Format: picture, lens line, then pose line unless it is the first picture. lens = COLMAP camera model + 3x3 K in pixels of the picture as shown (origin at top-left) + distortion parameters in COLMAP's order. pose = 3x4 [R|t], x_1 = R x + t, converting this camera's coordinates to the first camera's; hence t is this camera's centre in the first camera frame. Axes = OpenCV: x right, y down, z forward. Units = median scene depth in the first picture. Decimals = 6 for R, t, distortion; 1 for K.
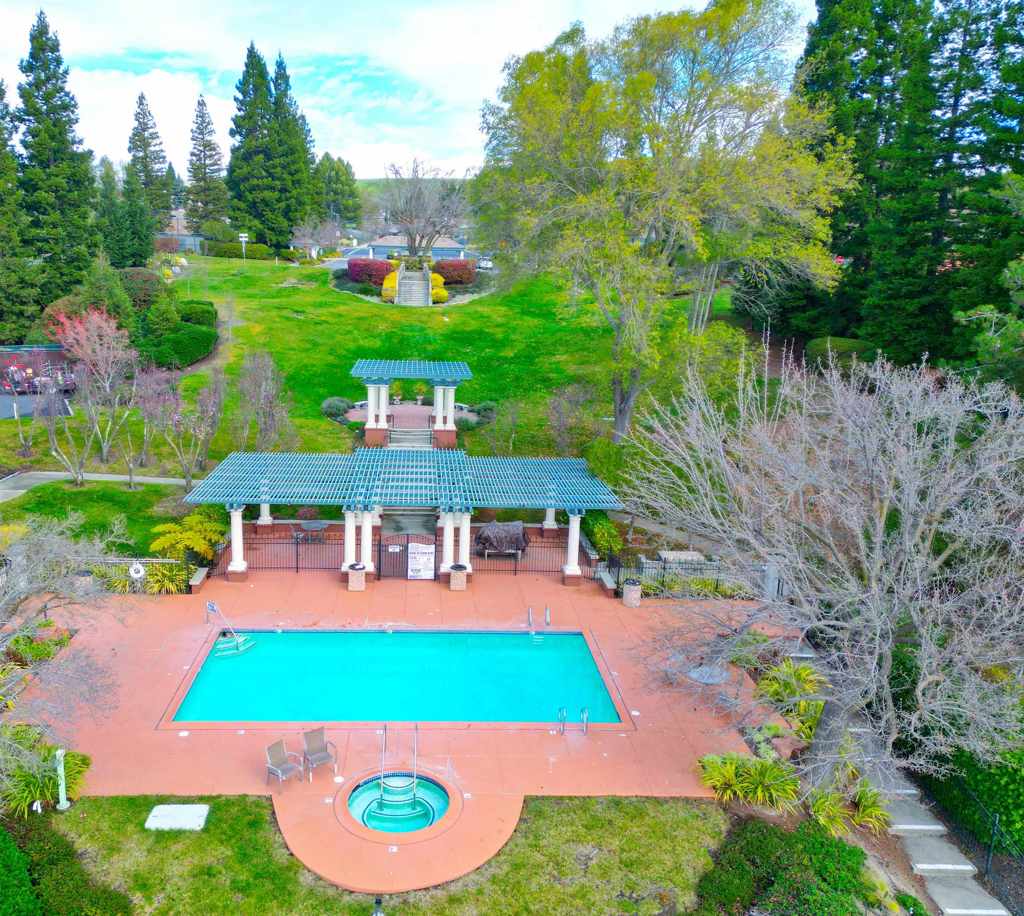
lens RADIAL K [[887.5, 0, 462.1], [0, 887.5, 460.4], [0, 0, 1]] dist [0.046128, -0.000436]
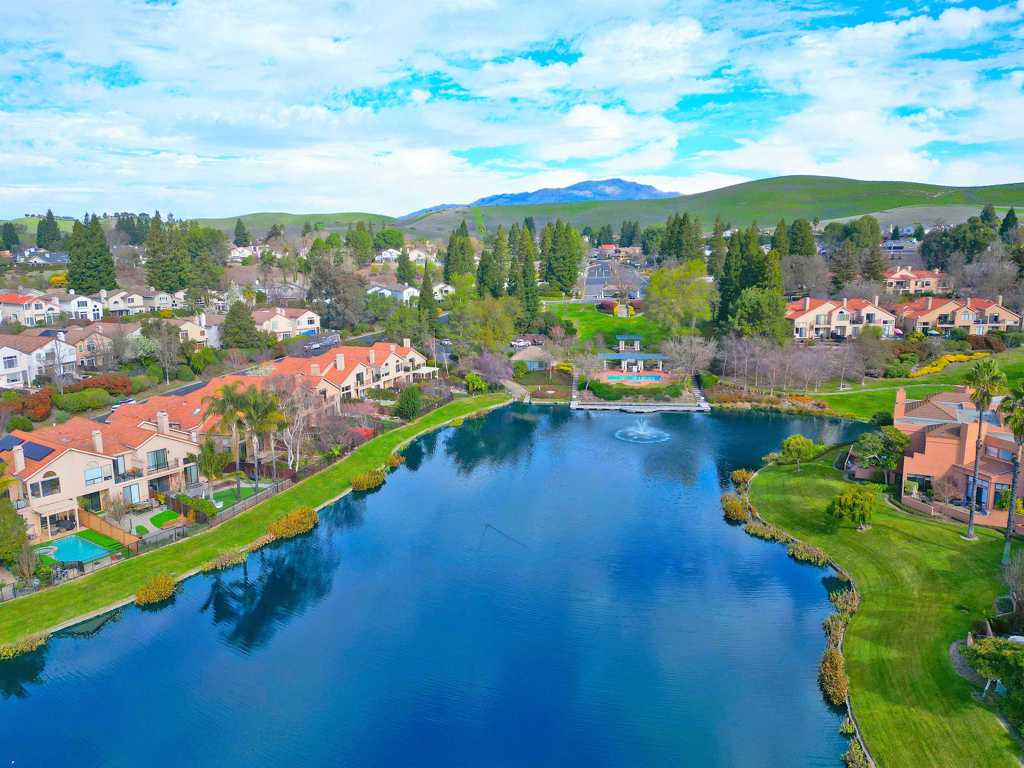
lens RADIAL K [[749.3, 0, 512.0], [0, 749.3, 384.0], [0, 0, 1]] dist [0.087136, -0.075417]
pose [[0.987016, -0.008781, -0.160379, -0.035069], [0.002250, 0.999162, -0.040860, 0.281908], [0.160604, 0.039968, 0.986209, -2.778809]]
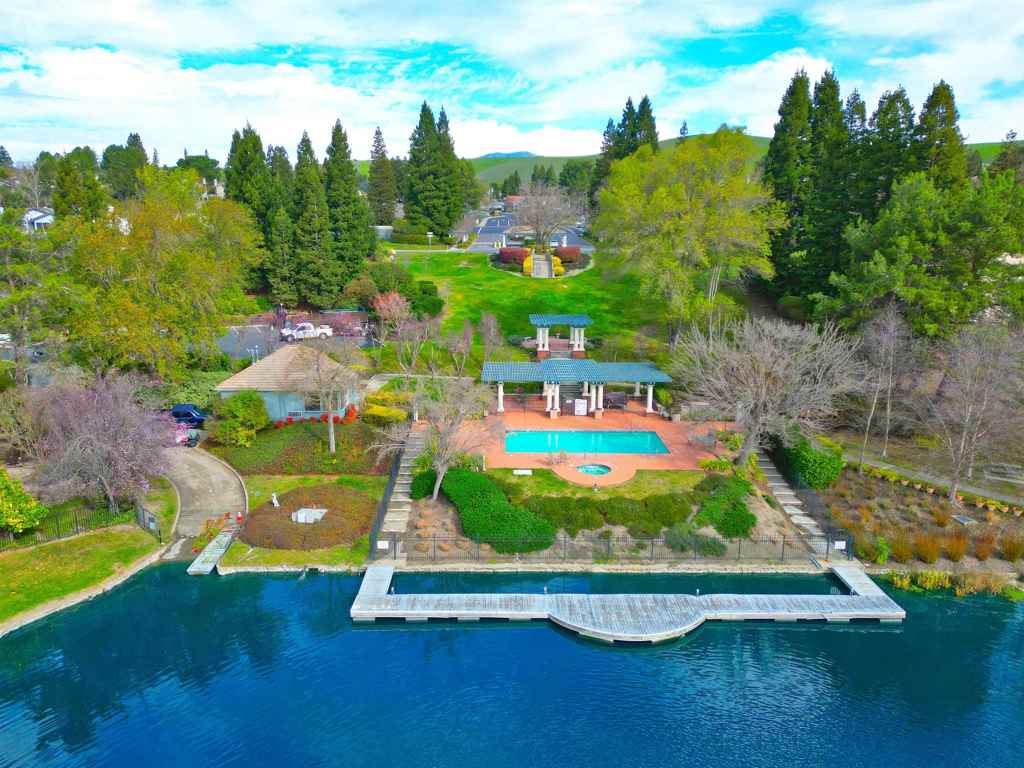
lens RADIAL K [[749.3, 0, 512.0], [0, 749.3, 384.0], [0, 0, 1]] dist [0.087136, -0.075417]
pose [[0.998968, -0.014394, -0.043075, -0.091068], [0.014125, 0.999879, -0.006543, 0.043273], [0.043164, 0.005928, 0.999050, -0.591757]]
